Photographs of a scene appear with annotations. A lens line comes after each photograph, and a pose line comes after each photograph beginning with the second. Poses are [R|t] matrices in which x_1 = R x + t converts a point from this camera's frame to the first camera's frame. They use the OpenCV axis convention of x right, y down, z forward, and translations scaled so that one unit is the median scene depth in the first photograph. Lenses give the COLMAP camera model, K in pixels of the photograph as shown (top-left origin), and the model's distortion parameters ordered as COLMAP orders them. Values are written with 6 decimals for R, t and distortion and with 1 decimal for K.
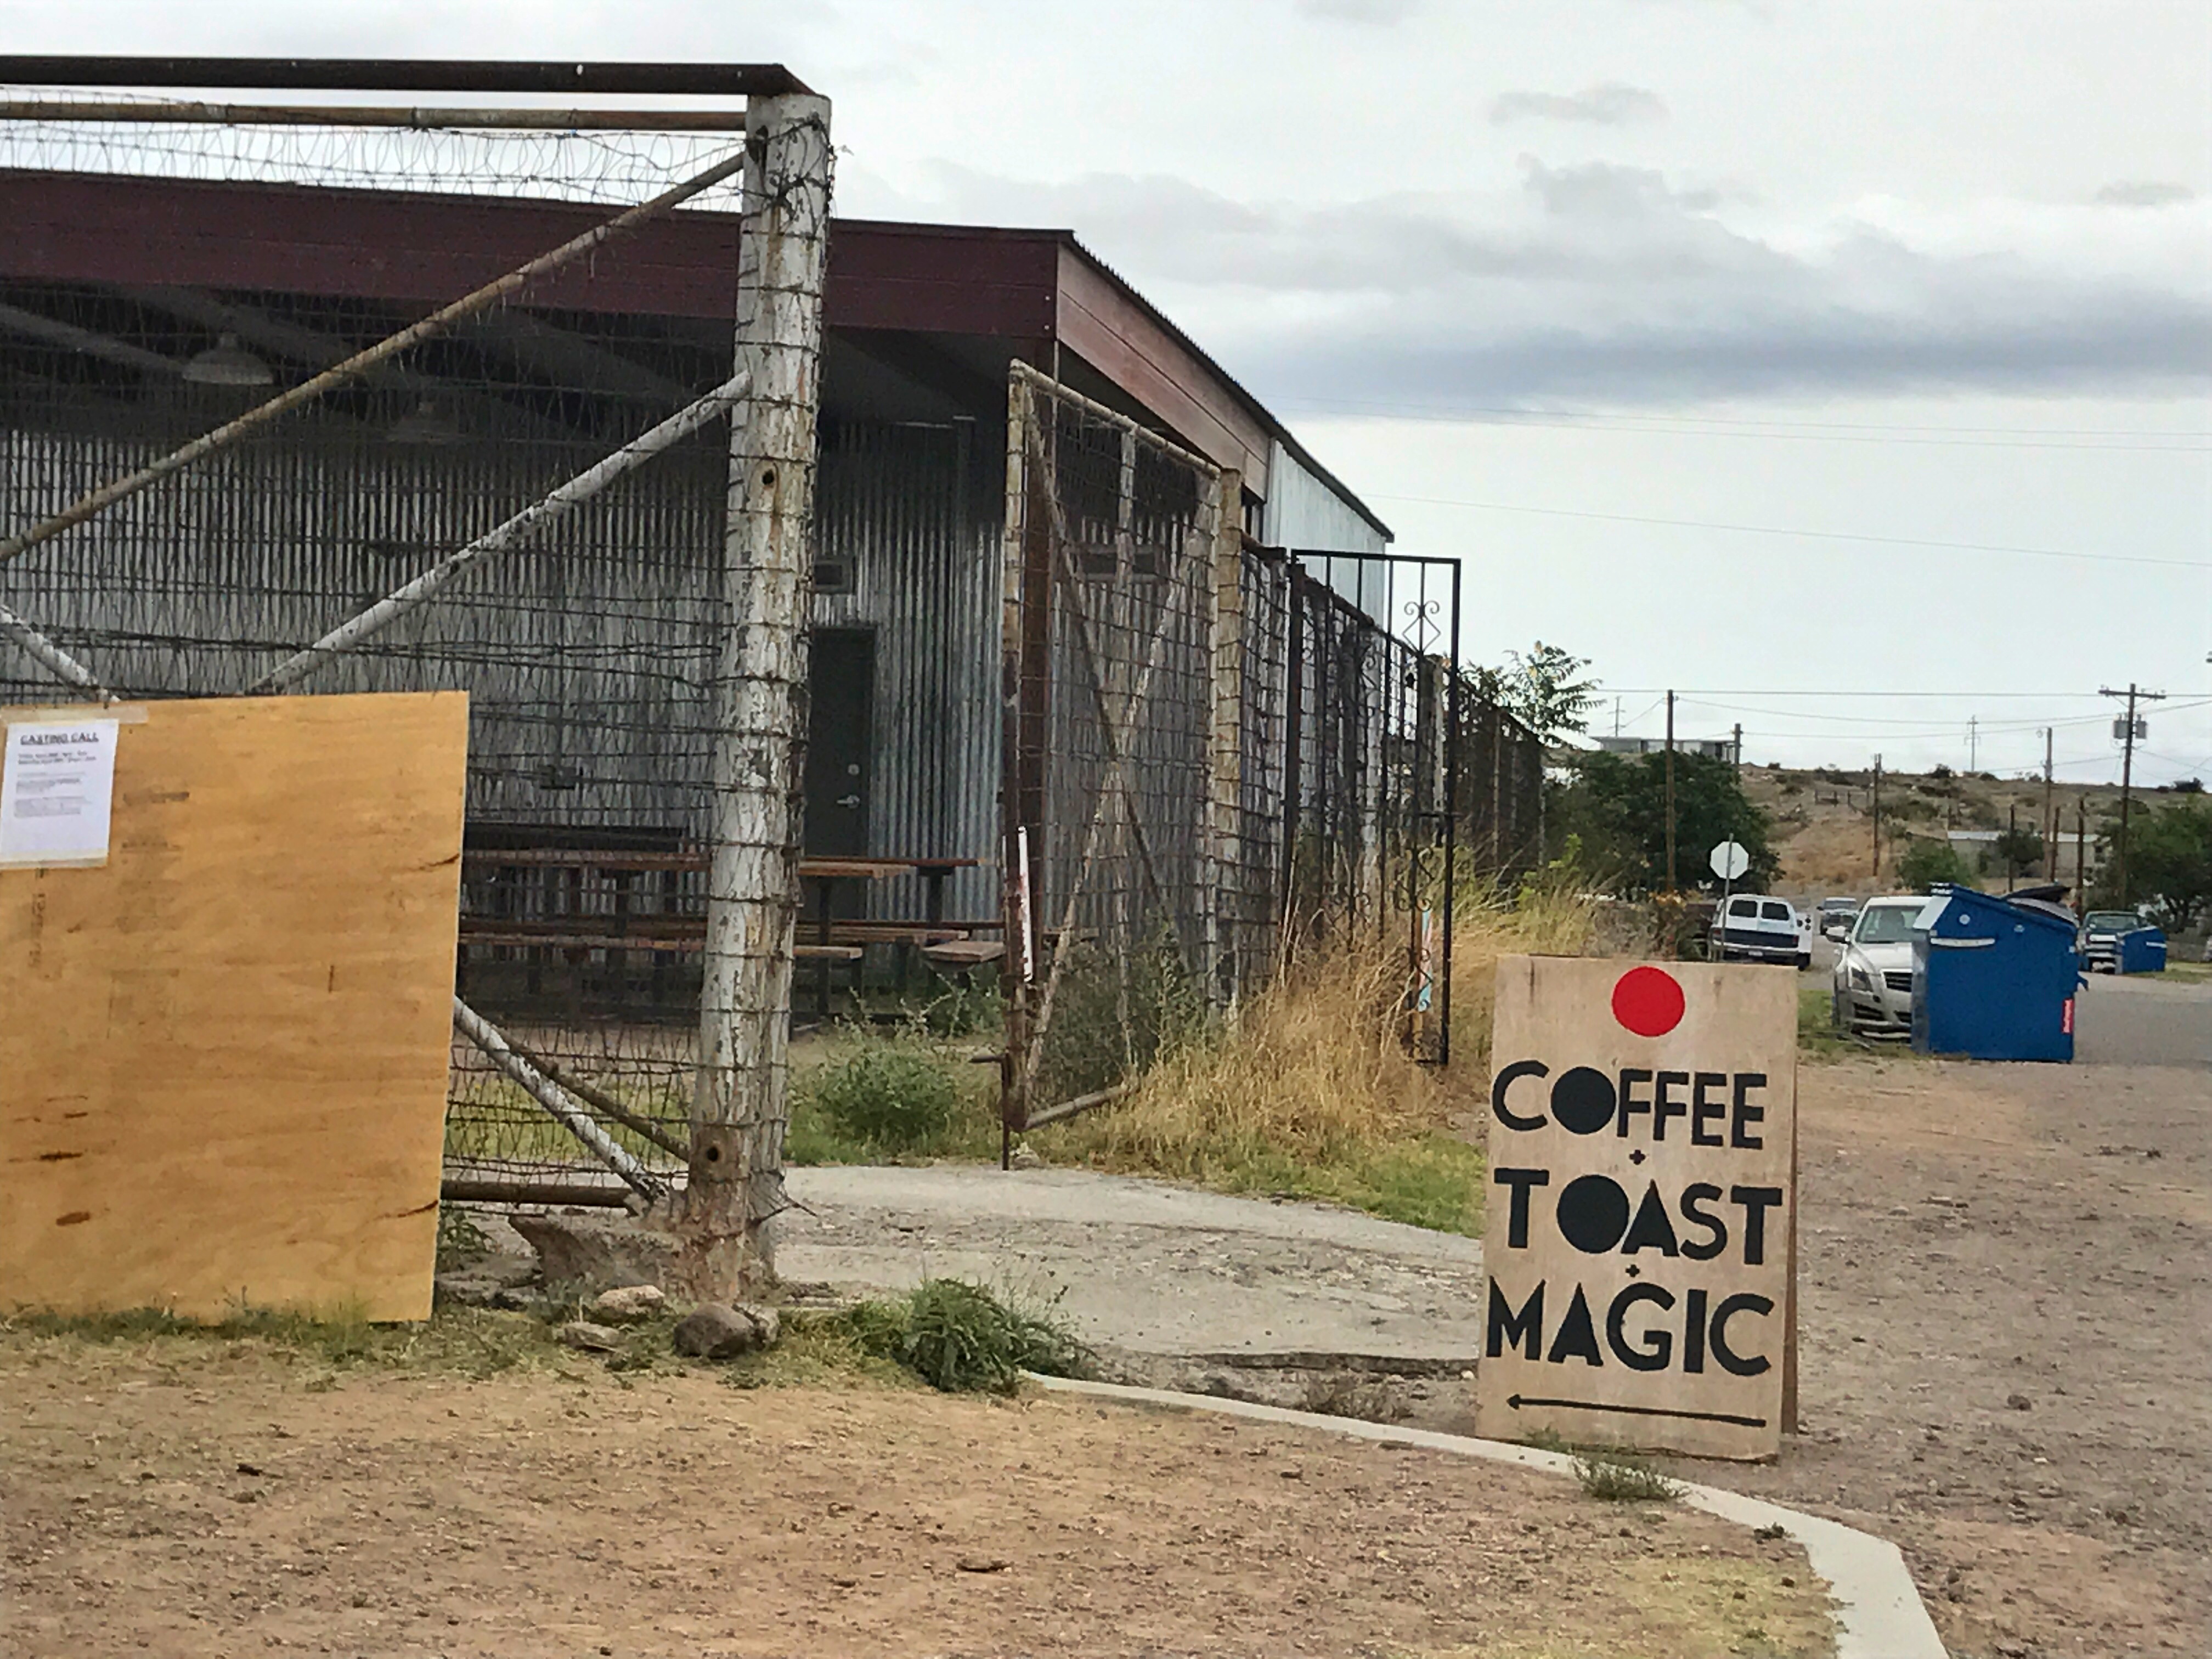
lens RADIAL K [[5232.5, 0, 1106.0], [0, 5232.5, 829.5], [0, 0, 1]] dist [0.359908, -7.556381]
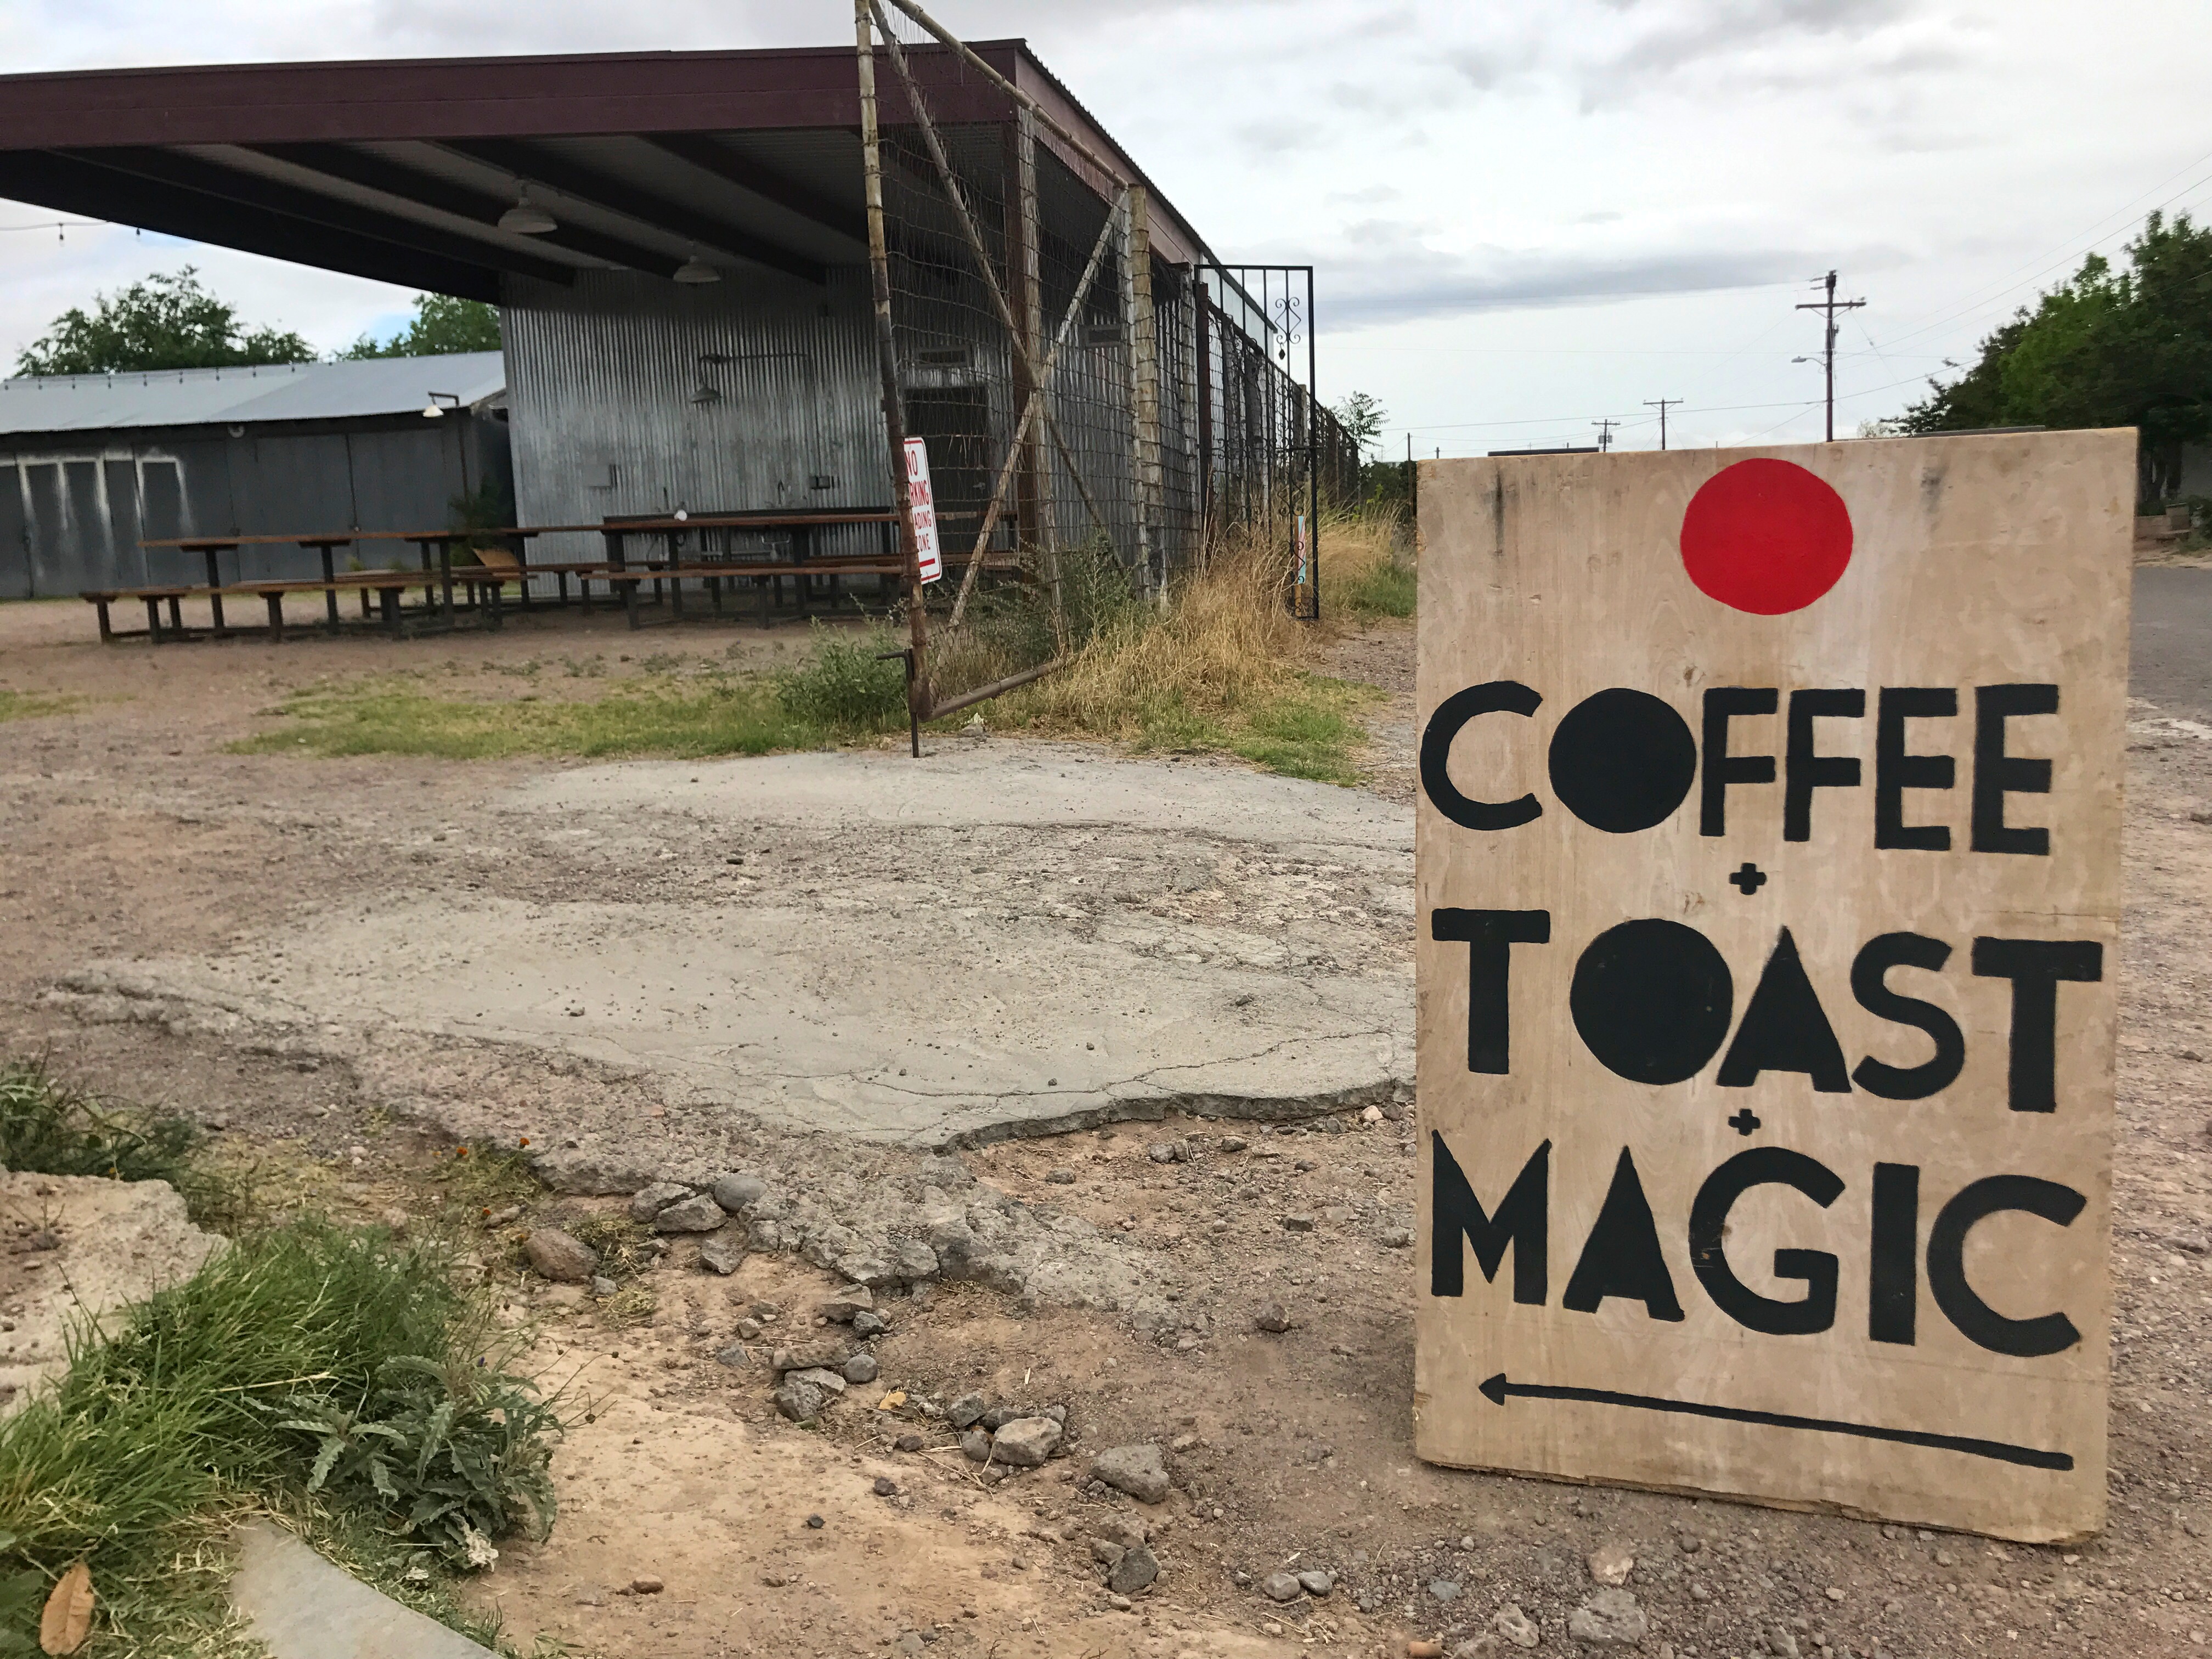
lens RADIAL K [[1840.0, 0, 1106.0], [0, 1840.0, 829.5], [0, 0, 1]] dist [0.066134, -0.105418]
pose [[0.996945, -0.055295, -0.055168, 0.054190], [0.063501, 0.985035, 0.160228, 0.028487], [0.045482, -0.163242, 0.985537, 0.837027]]
